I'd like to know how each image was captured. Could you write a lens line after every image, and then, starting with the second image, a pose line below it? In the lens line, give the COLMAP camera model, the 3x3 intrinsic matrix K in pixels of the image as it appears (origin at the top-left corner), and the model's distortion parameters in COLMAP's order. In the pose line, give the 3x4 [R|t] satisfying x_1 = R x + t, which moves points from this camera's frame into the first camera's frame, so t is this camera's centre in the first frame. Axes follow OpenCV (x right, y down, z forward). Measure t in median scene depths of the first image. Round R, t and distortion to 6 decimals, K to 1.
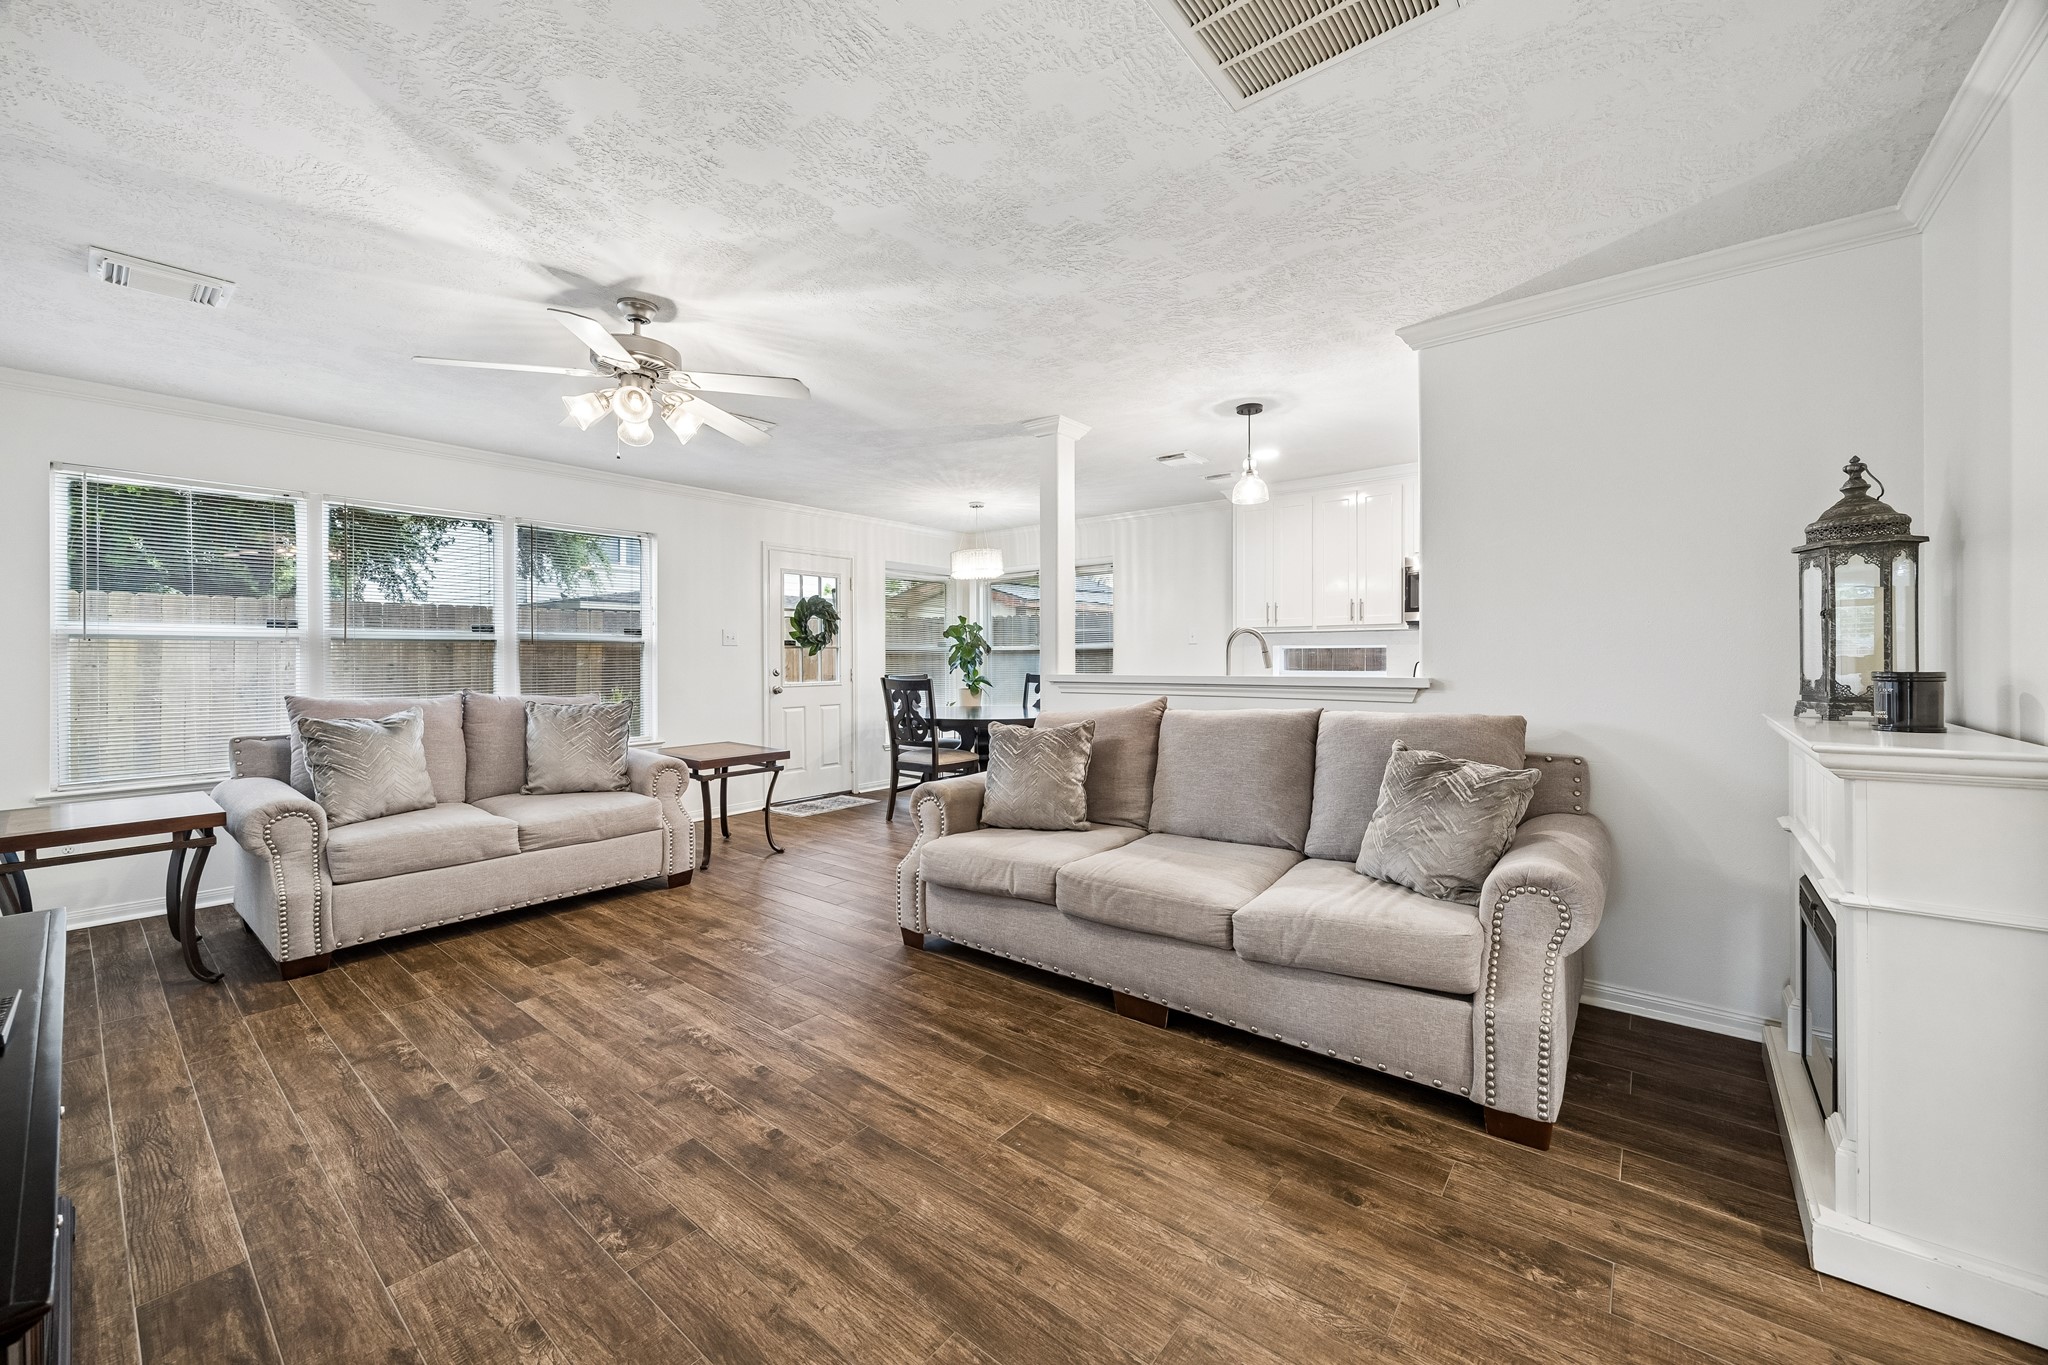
lens RADIAL K [[794.3, 0, 1027.8], [0, 794.3, 662.9], [0, 0, 1]] dist [-0.003022, -0.000334]
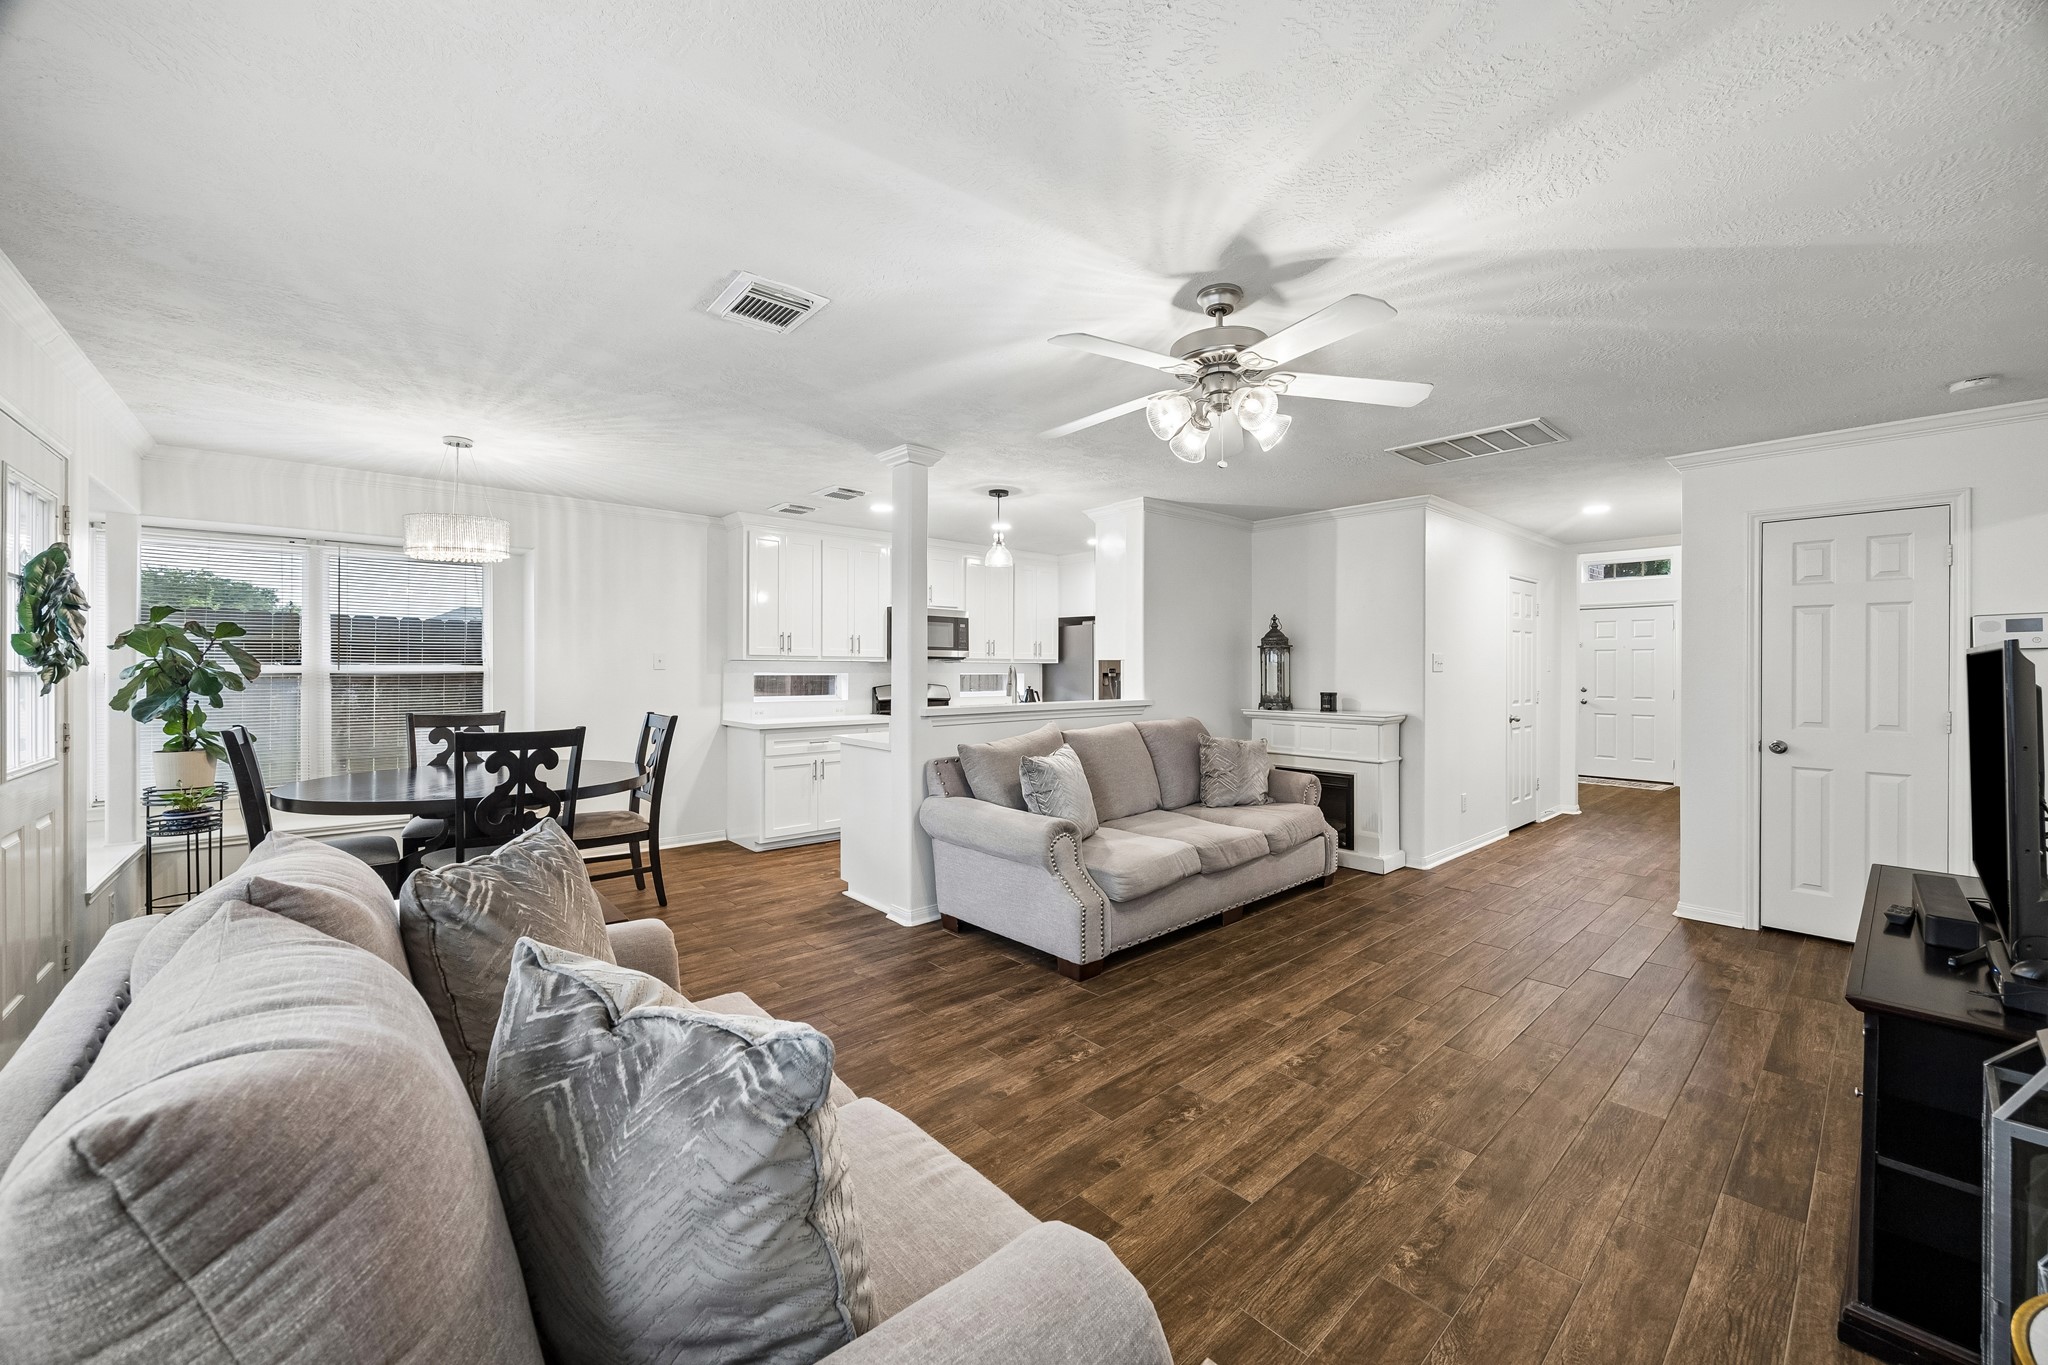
lens RADIAL K [[794.3, 0, 1019.2], [0, 794.3, 667.1], [0, 0, 1]] dist [-0.003022, -0.000334]
pose [[0.151509, 0.007883, 0.988425, -1.419486], [0.003584, 0.999957, -0.008524, -0.042882], [-0.988449, 0.004834, 0.151474, 1.127449]]
